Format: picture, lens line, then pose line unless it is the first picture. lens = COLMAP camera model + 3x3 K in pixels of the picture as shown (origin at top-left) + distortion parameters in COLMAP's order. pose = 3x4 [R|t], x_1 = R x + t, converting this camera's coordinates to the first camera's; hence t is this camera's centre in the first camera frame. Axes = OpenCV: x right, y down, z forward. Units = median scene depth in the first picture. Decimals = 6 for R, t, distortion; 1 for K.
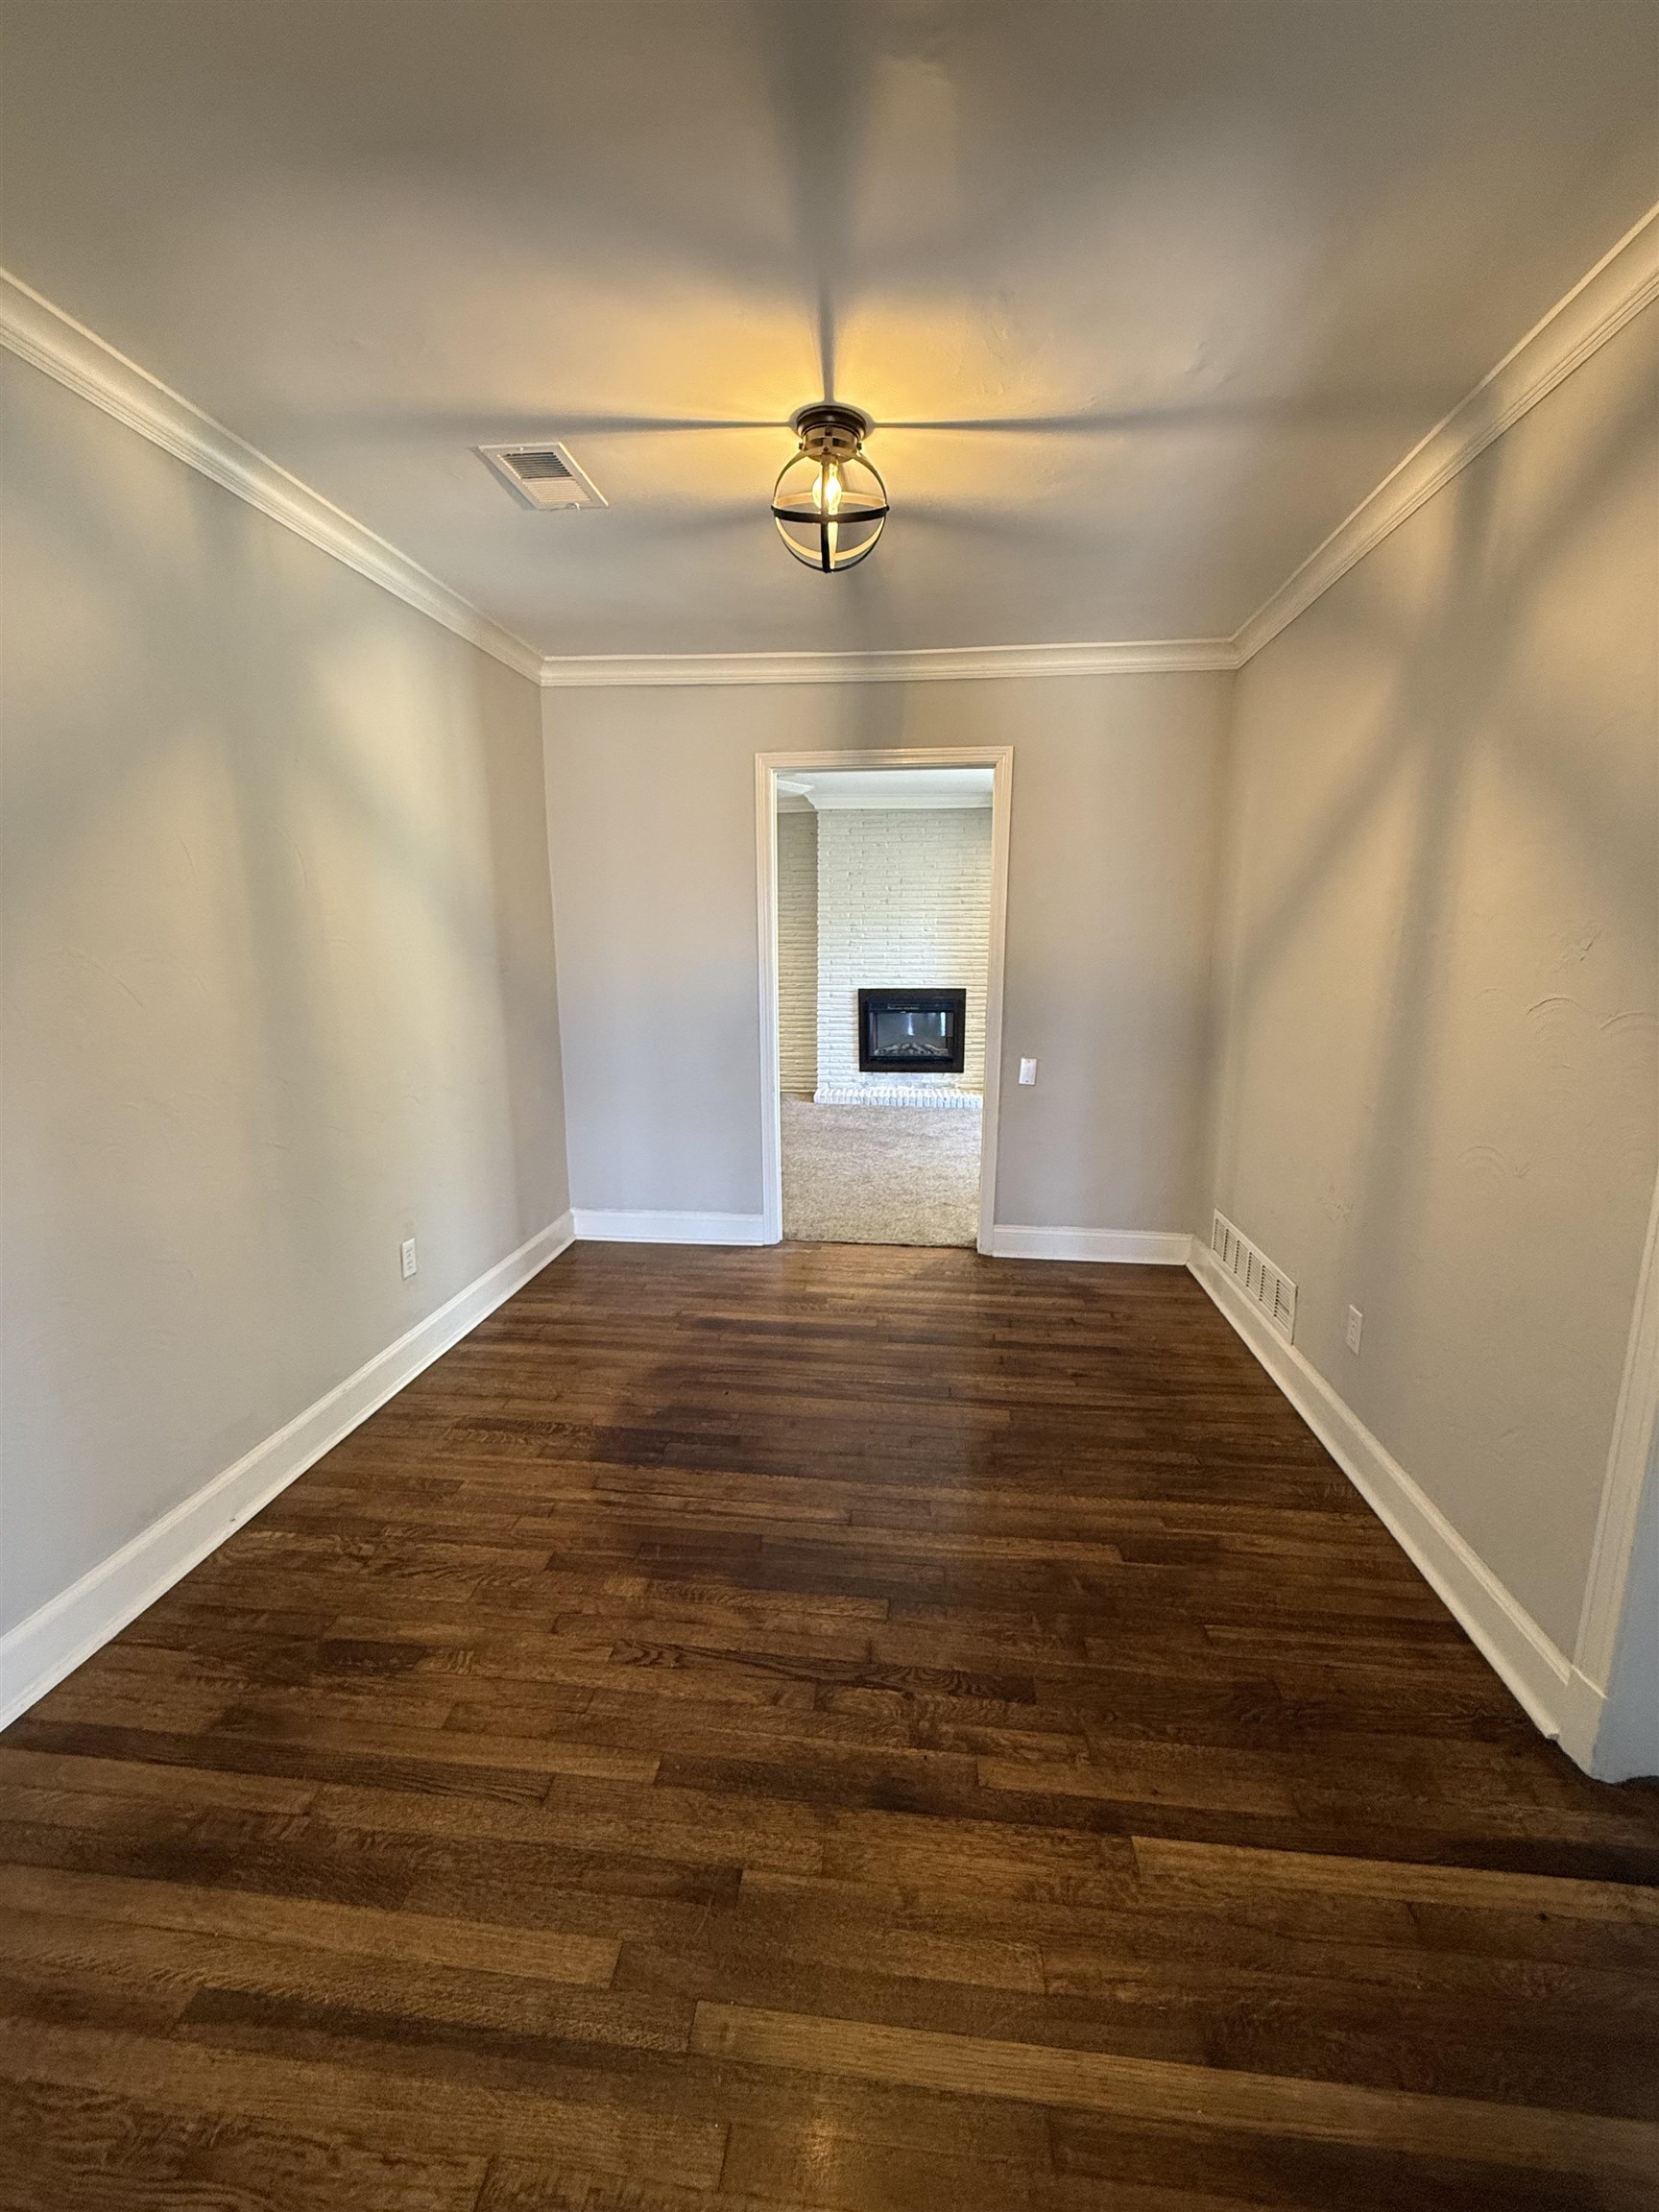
lens RADIAL K [[883.5, 0, 832.3], [0, 883.5, 1095.7], [0, 0, 1]] dist [0.000542, 0.000430]
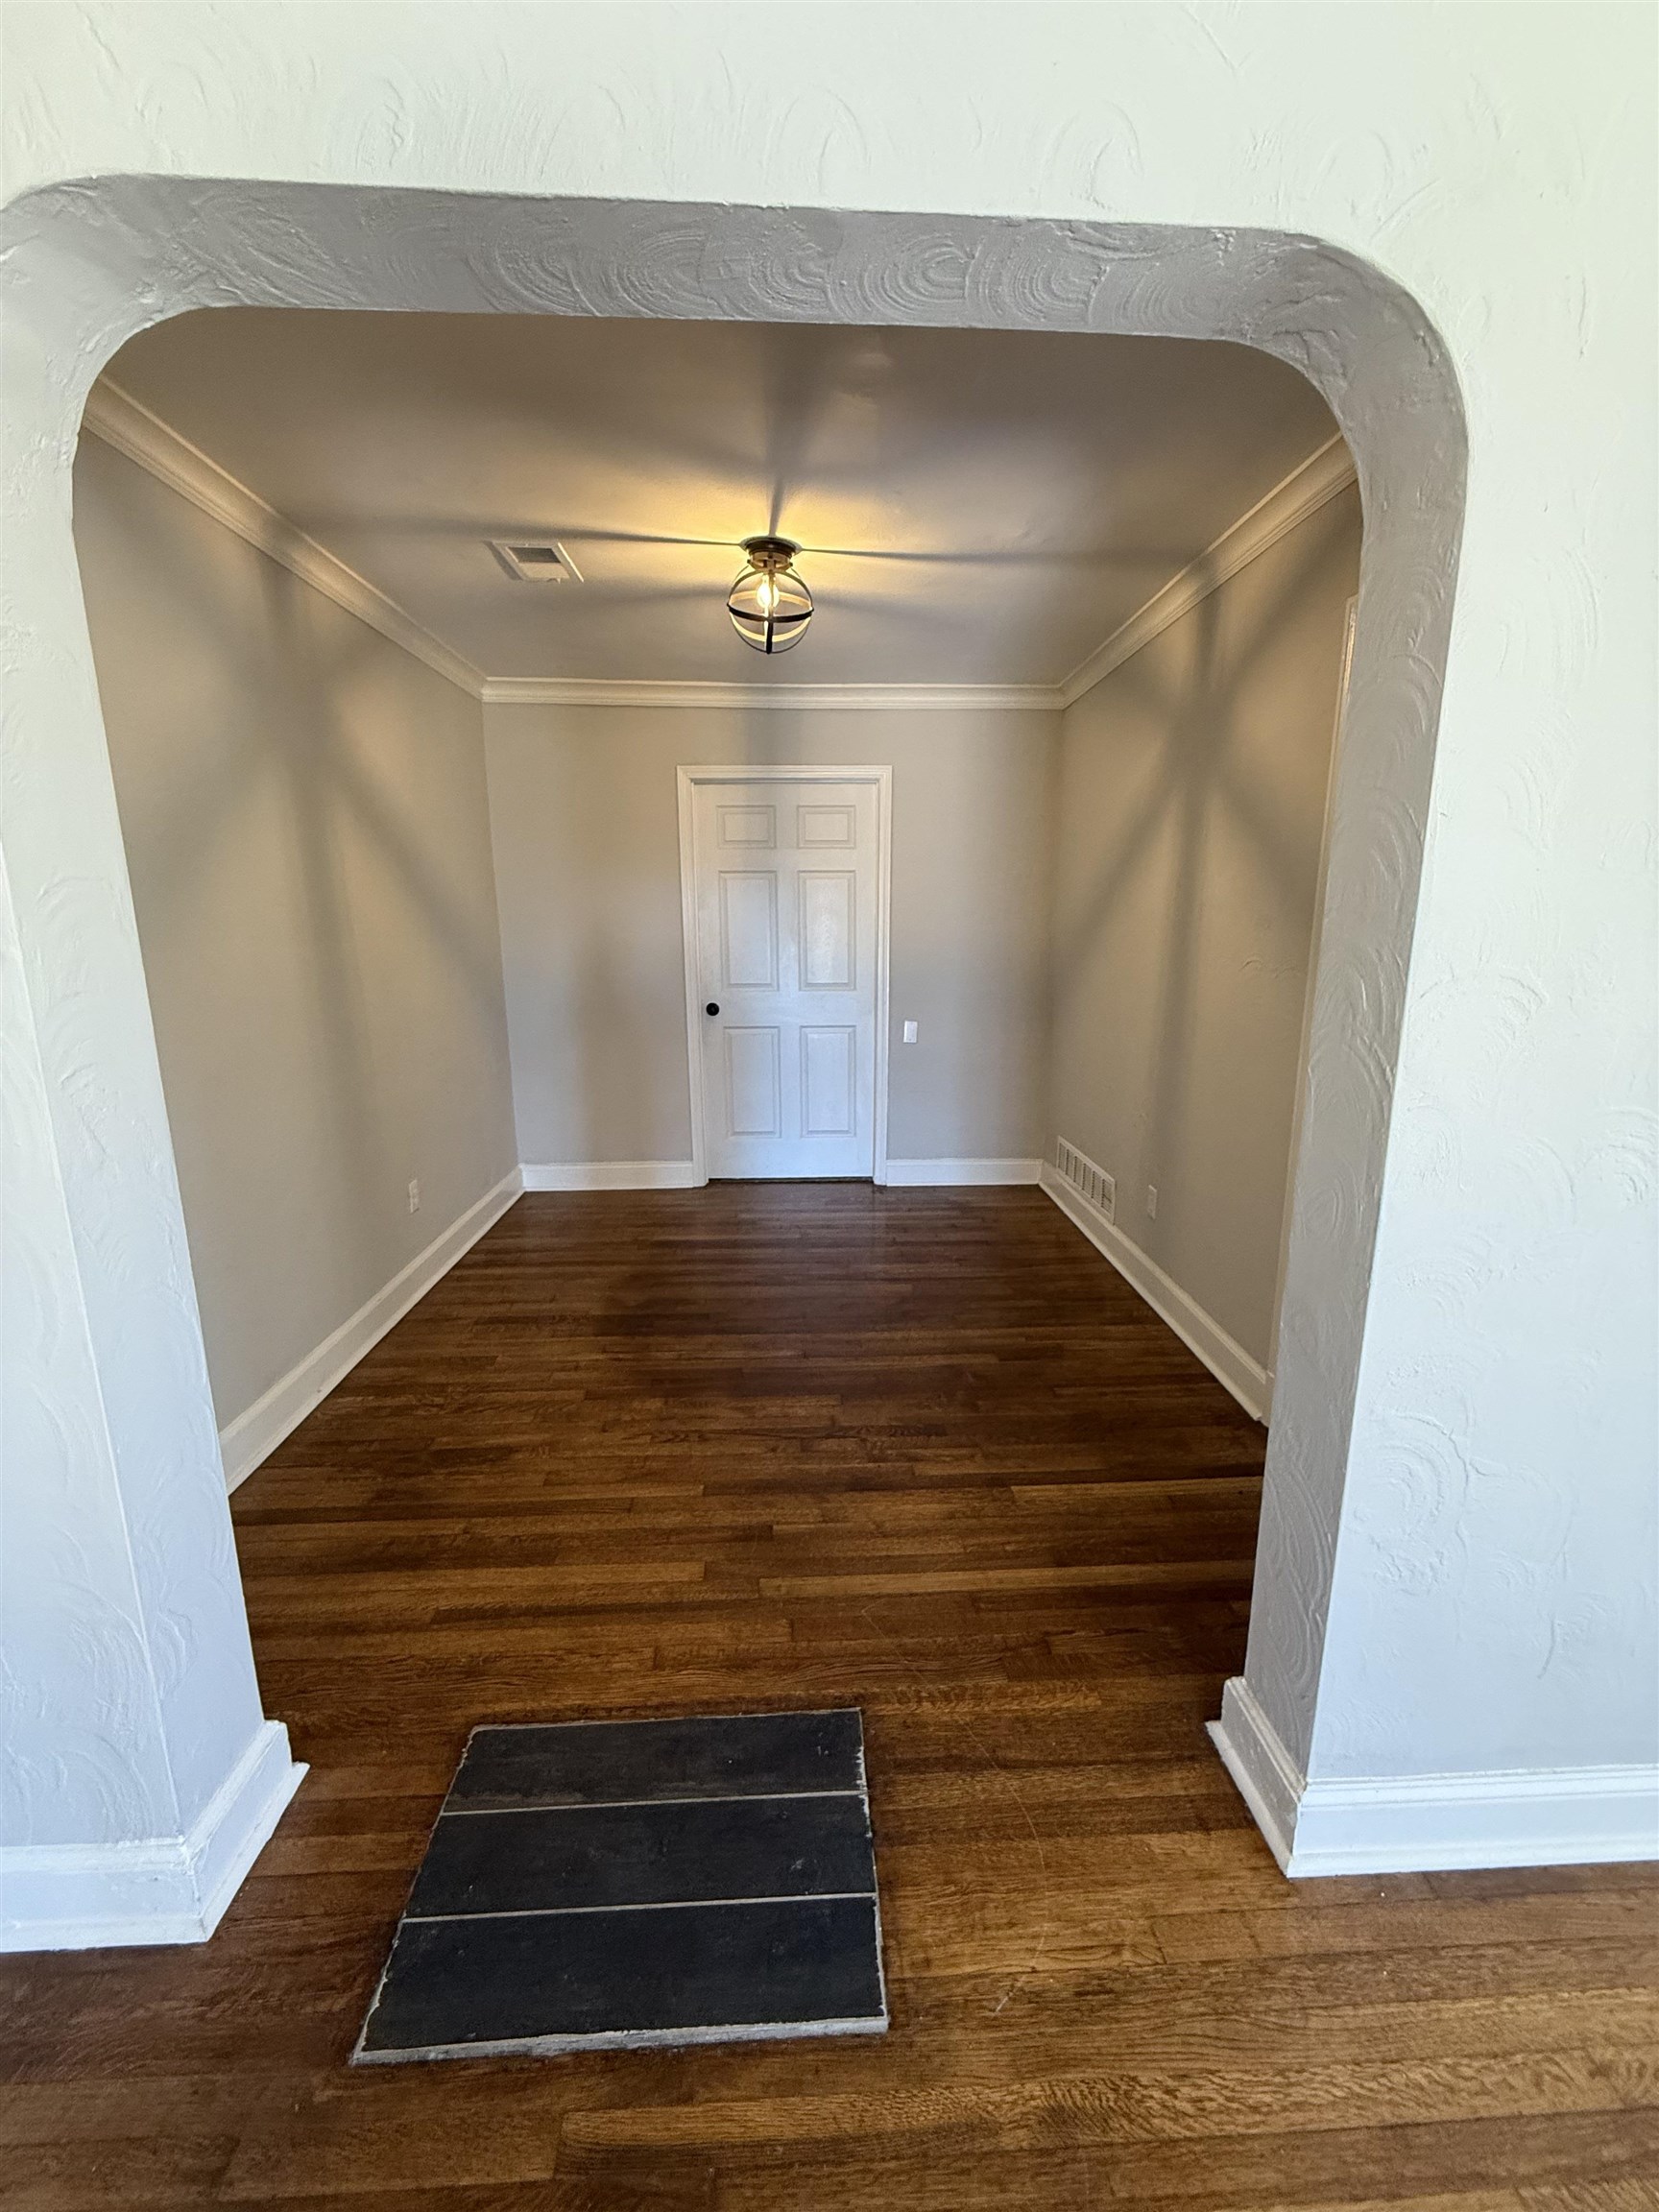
lens RADIAL K [[883.5, 0, 832.3], [0, 883.5, 1095.7], [0, 0, 1]] dist [0.000542, 0.000430]
pose [[0.987973, -0.035099, 0.150590, -0.142516], [0.032295, 0.999257, 0.021024, 0.061836], [-0.151216, -0.015908, 0.988373, -0.377266]]
